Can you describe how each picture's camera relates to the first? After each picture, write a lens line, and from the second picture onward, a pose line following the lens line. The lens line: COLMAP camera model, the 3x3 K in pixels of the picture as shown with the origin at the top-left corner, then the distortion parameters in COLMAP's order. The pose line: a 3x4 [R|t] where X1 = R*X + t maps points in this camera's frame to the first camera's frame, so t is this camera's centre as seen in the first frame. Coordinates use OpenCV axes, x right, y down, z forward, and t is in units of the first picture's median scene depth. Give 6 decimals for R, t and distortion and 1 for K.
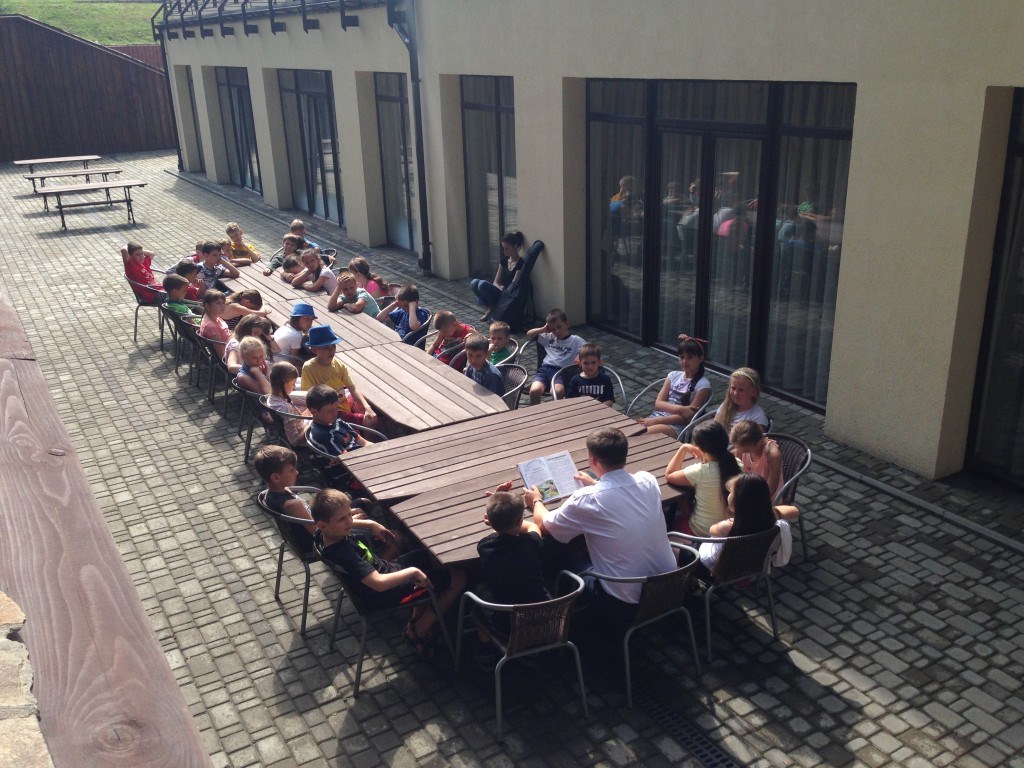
lens RADIAL K [[937.5, 0, 512.0], [0, 937.5, 384.0], [0, 0, 1]] dist [0.134119, -0.229506]
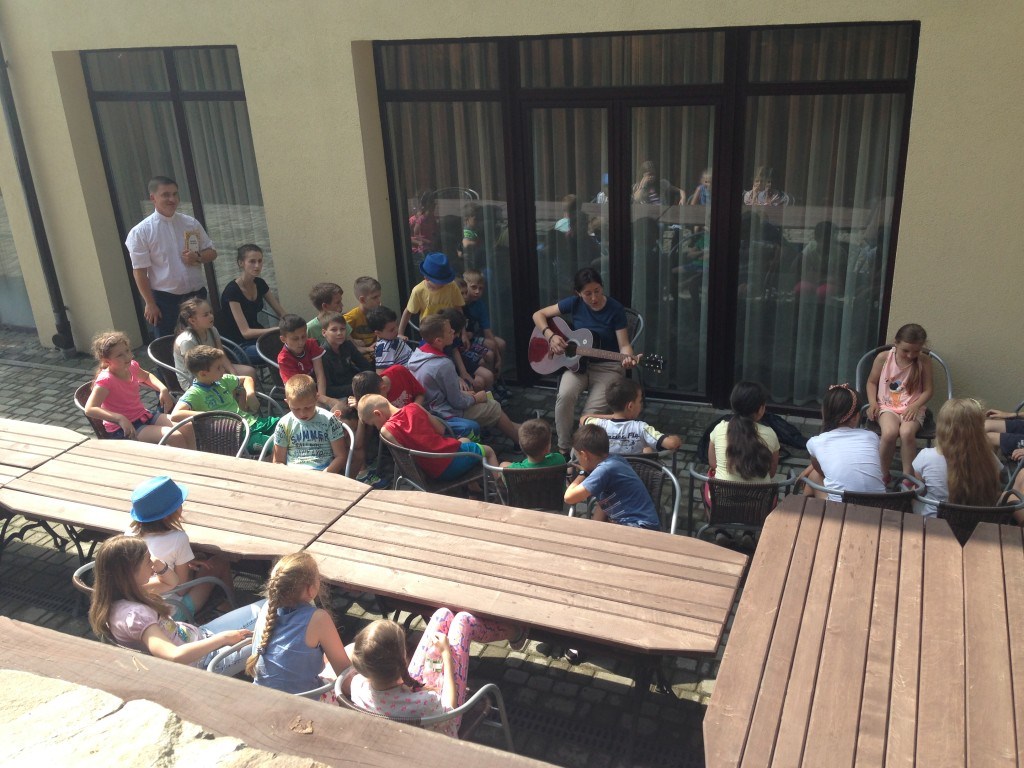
lens RADIAL K [[937.5, 0, 512.0], [0, 937.5, 384.0], [0, 0, 1]] dist [0.134119, -0.229506]
pose [[0.796733, -0.253041, 0.548805, -0.323788], [0.234146, 0.966441, 0.105678, -0.136439], [-0.557128, 0.044304, 0.829244, 0.393944]]
